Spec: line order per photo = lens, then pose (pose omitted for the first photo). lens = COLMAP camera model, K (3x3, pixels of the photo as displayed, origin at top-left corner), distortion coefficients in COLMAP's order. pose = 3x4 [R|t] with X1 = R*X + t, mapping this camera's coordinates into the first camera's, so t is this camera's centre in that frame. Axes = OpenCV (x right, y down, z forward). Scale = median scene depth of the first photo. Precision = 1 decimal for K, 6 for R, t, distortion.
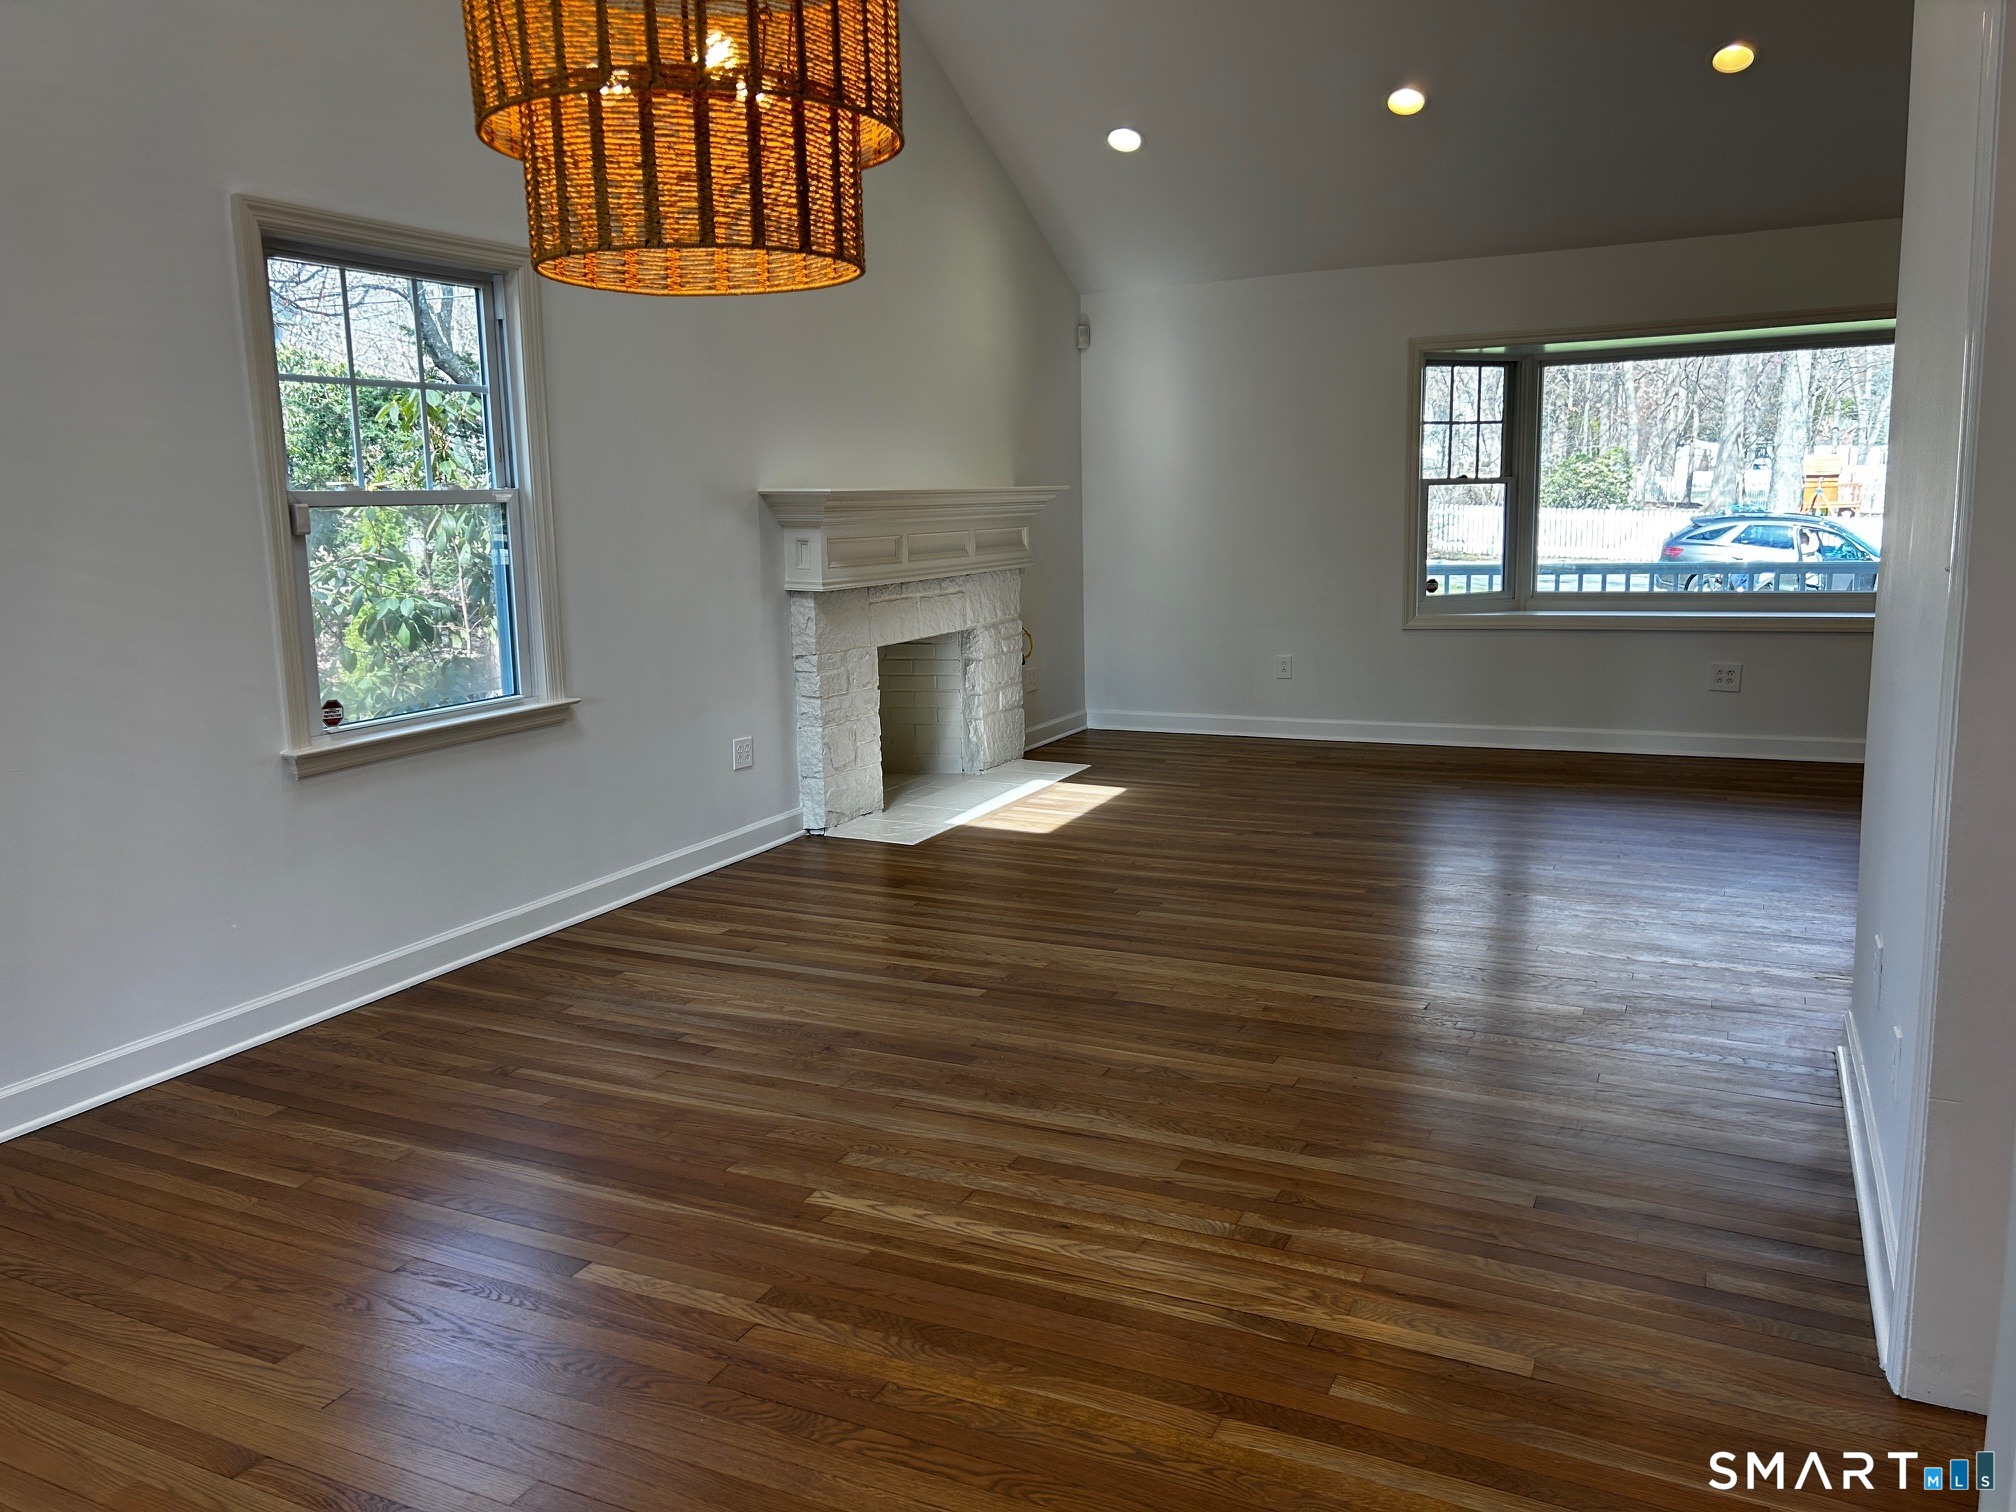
lens RADIAL K [[1506.5, 0, 1008.0], [0, 1506.5, 756.0], [0, 0, 1]] dist [0.069407, -0.073621]
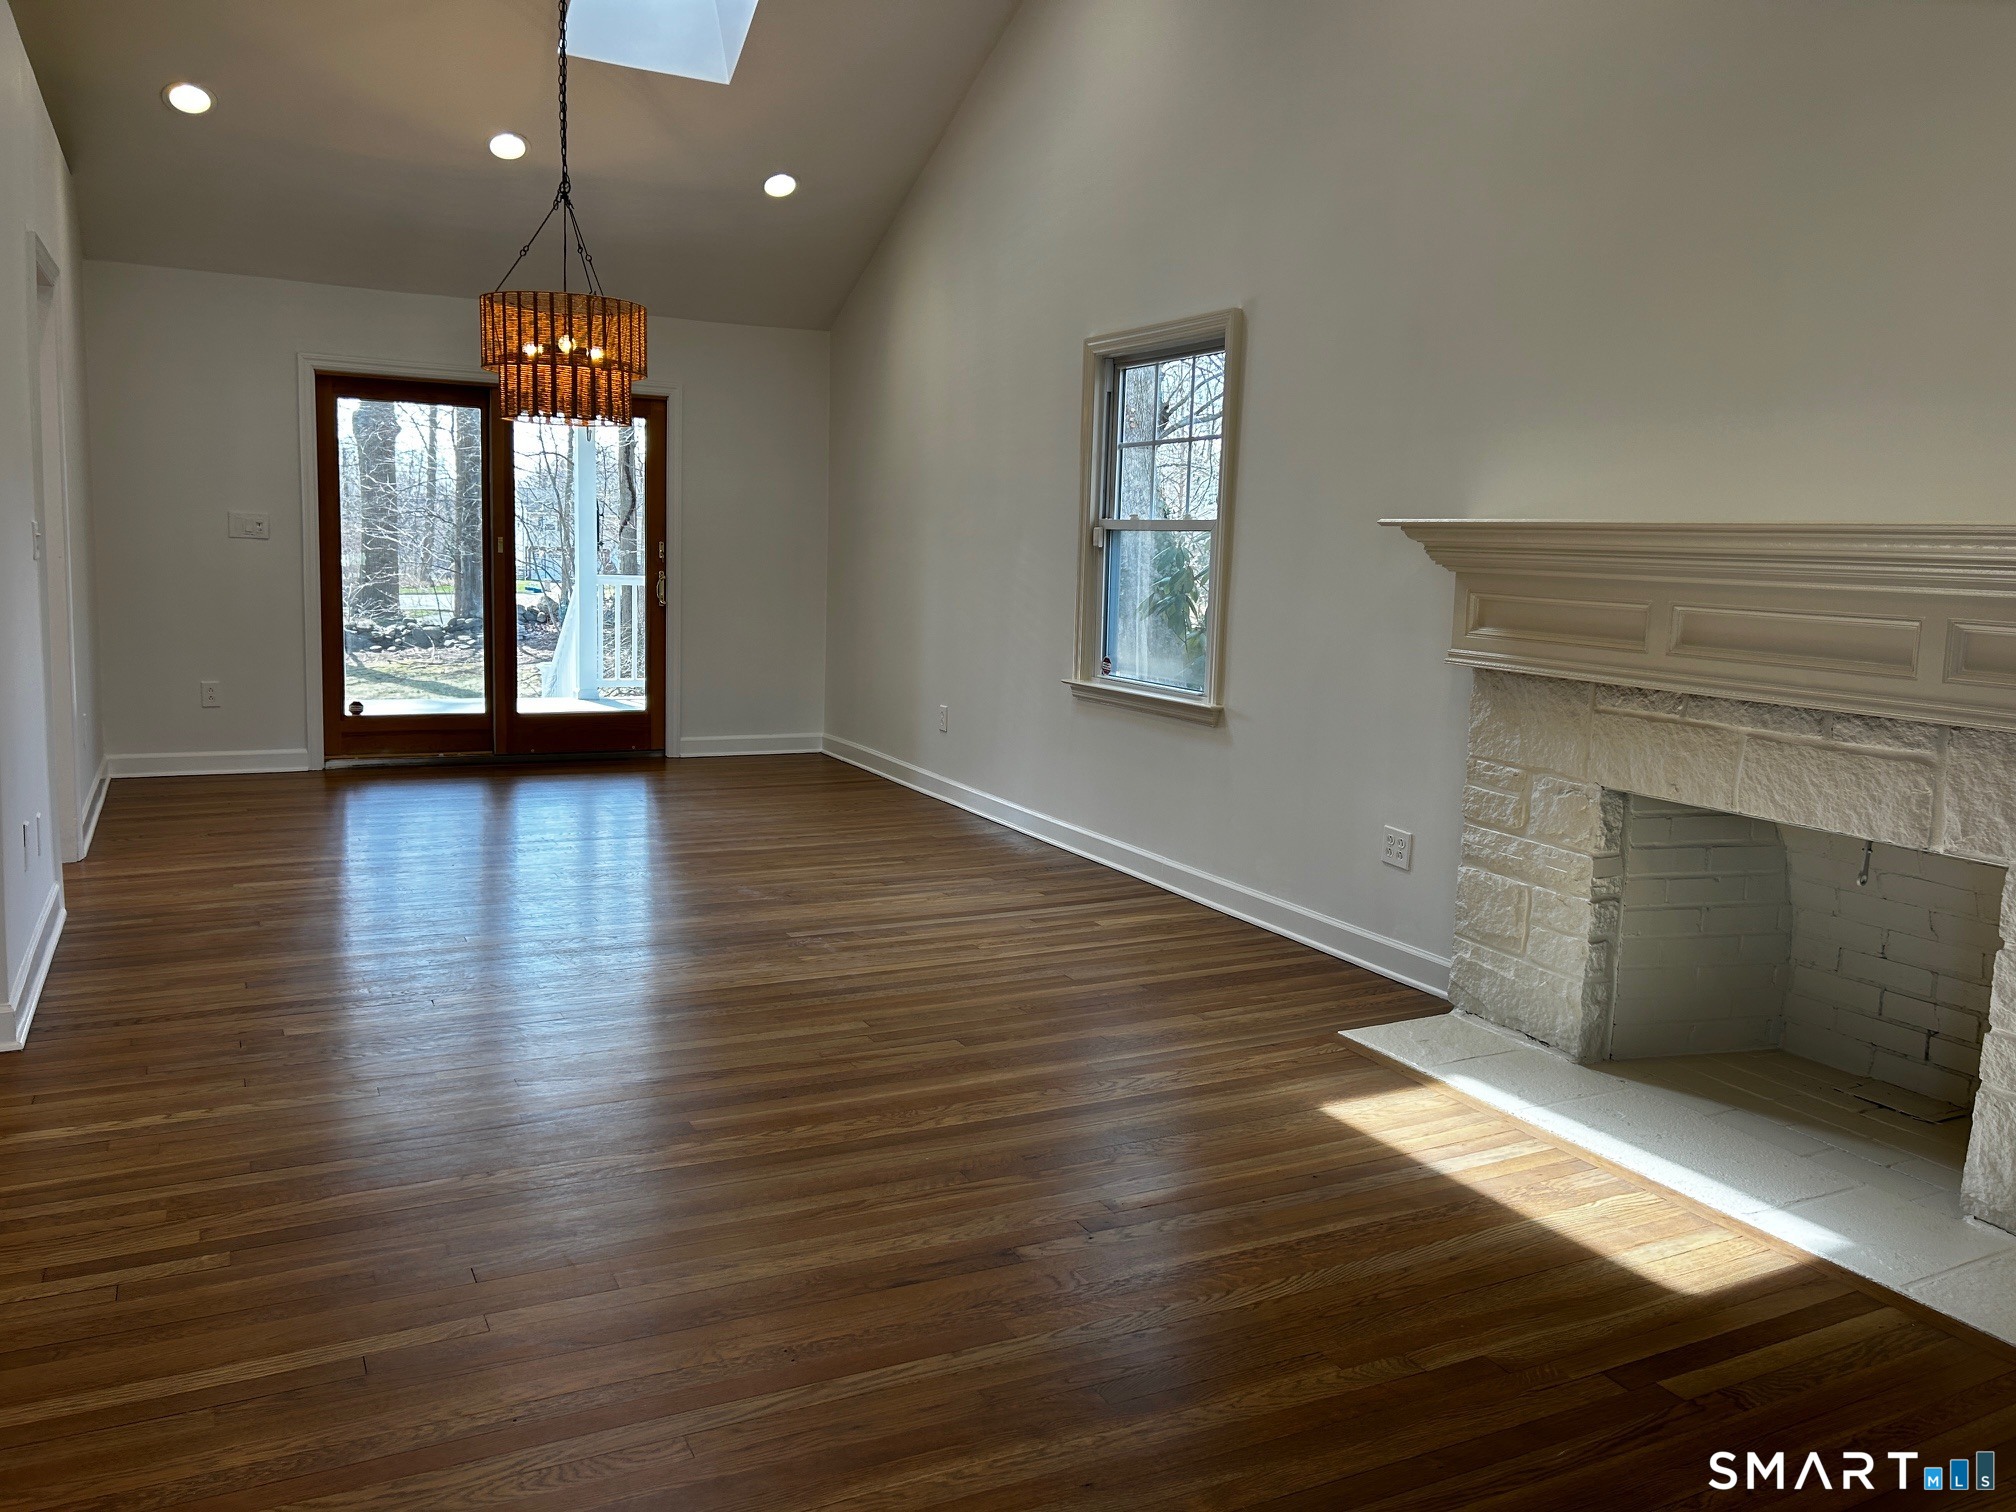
lens RADIAL K [[1506.5, 0, 1008.0], [0, 1506.5, 756.0], [0, 0, 1]] dist [0.069407, -0.073621]
pose [[-0.597513, 0.118418, -0.793067, 0.709387], [-0.152876, 0.954071, 0.257638, -0.272879], [0.787151, 0.275183, -0.551967, 1.542285]]
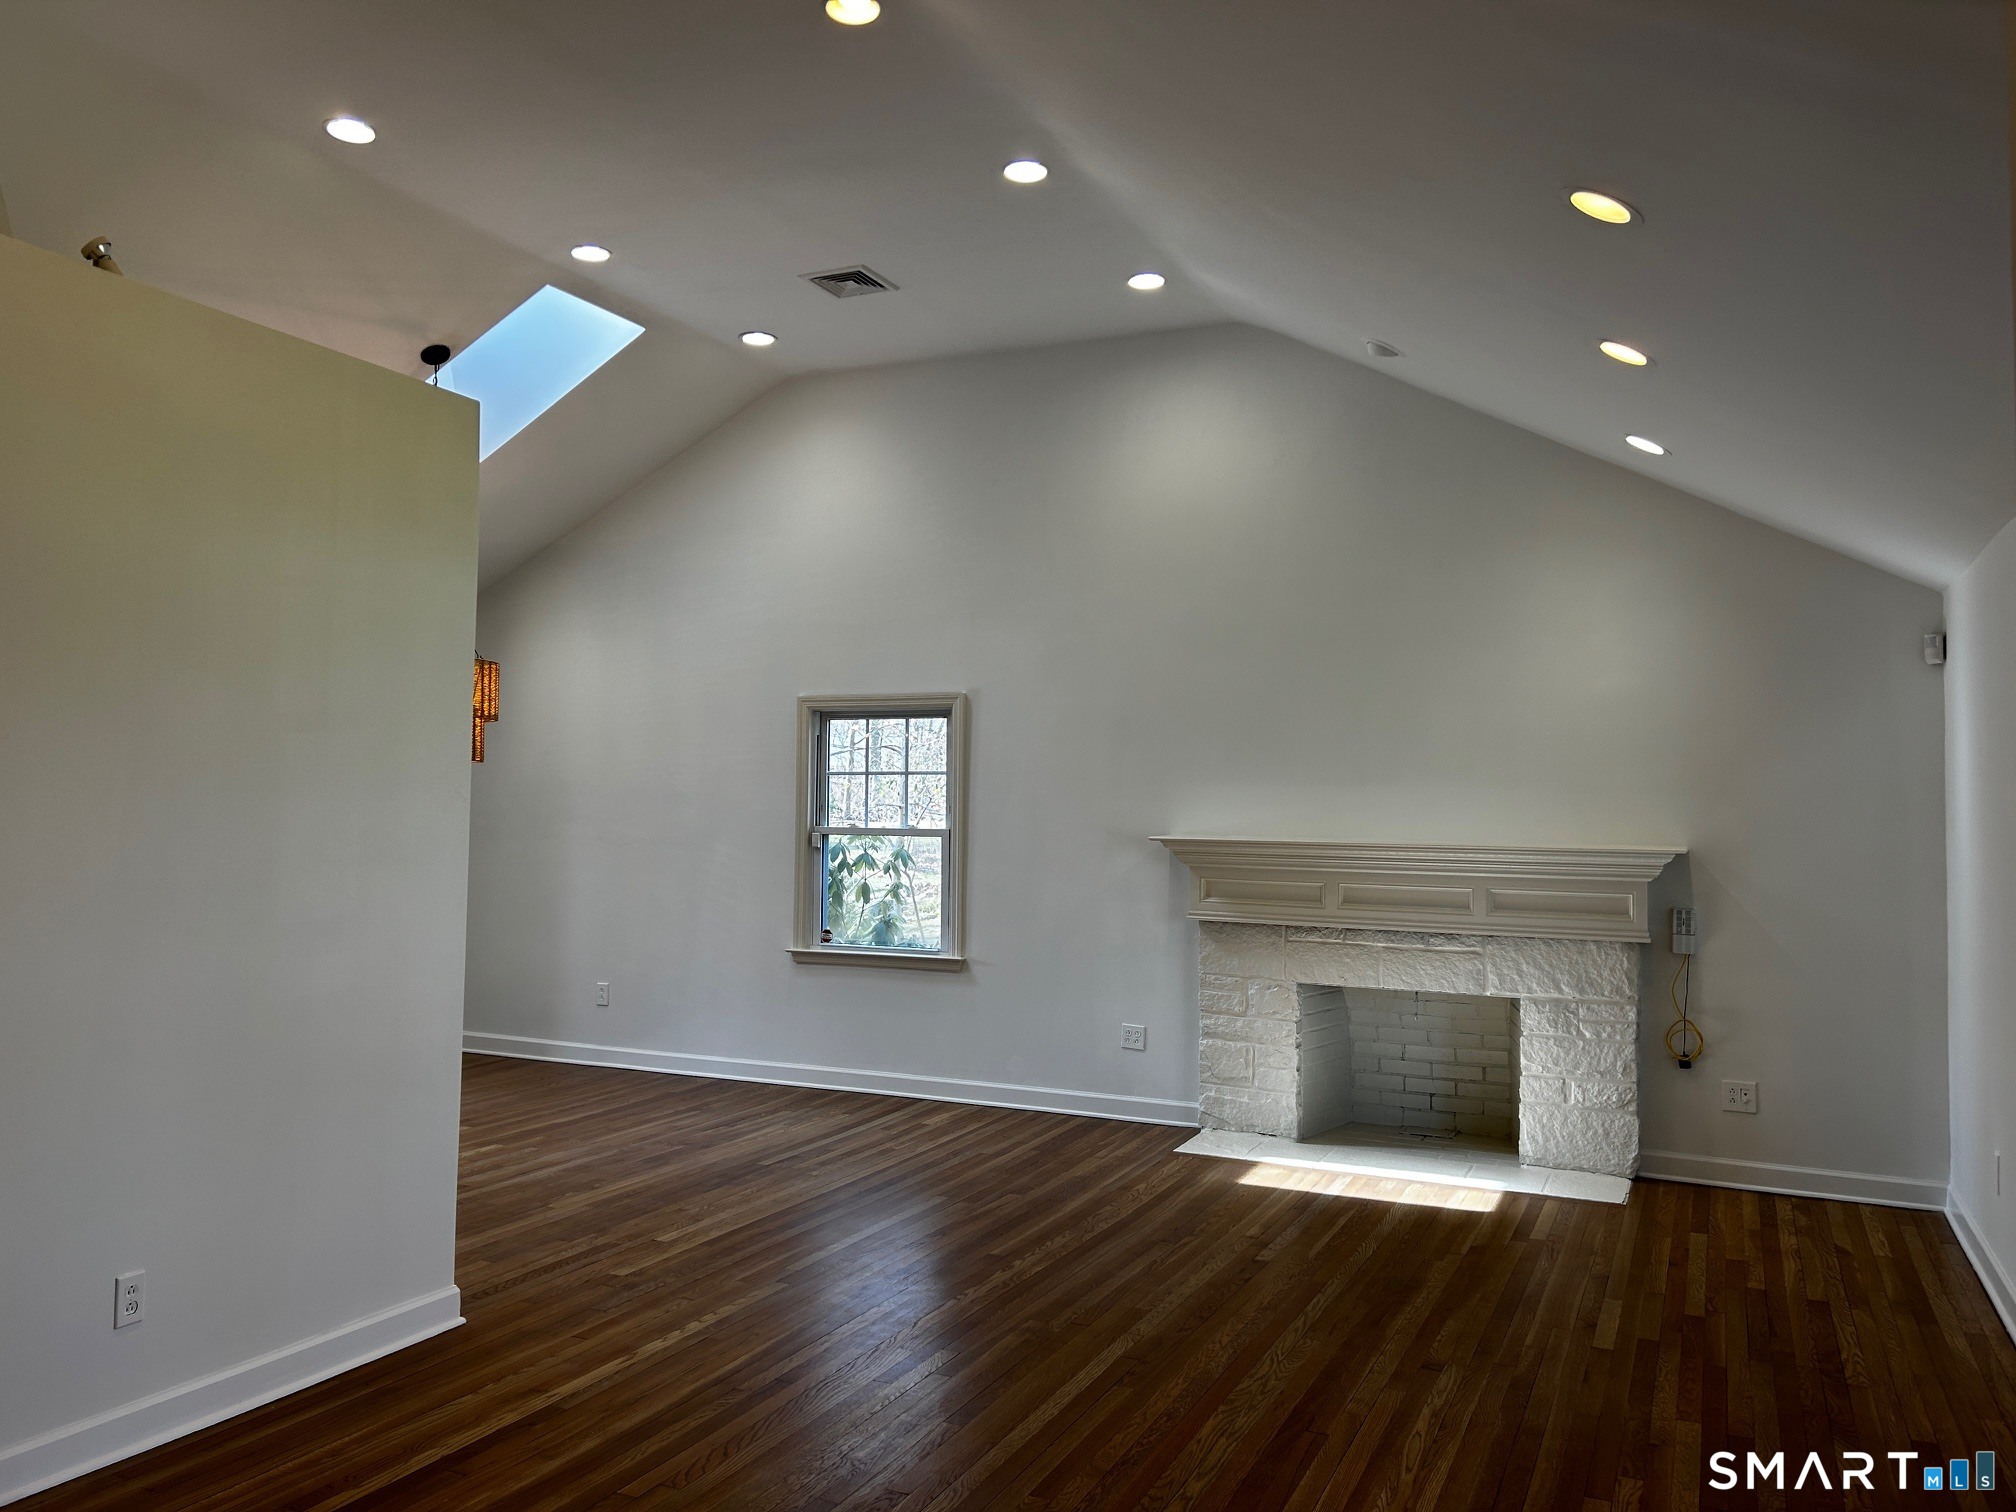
lens RADIAL K [[1521.0, 0, 1010.6], [0, 1521.0, 734.2], [0, 0, 1]] dist [0.067619, -0.077557]
pose [[0.018894, -0.021807, -0.999584, 1.369903], [-0.183210, 0.982758, -0.024903, -0.246755], [0.982892, 0.183605, 0.014573, 1.007925]]
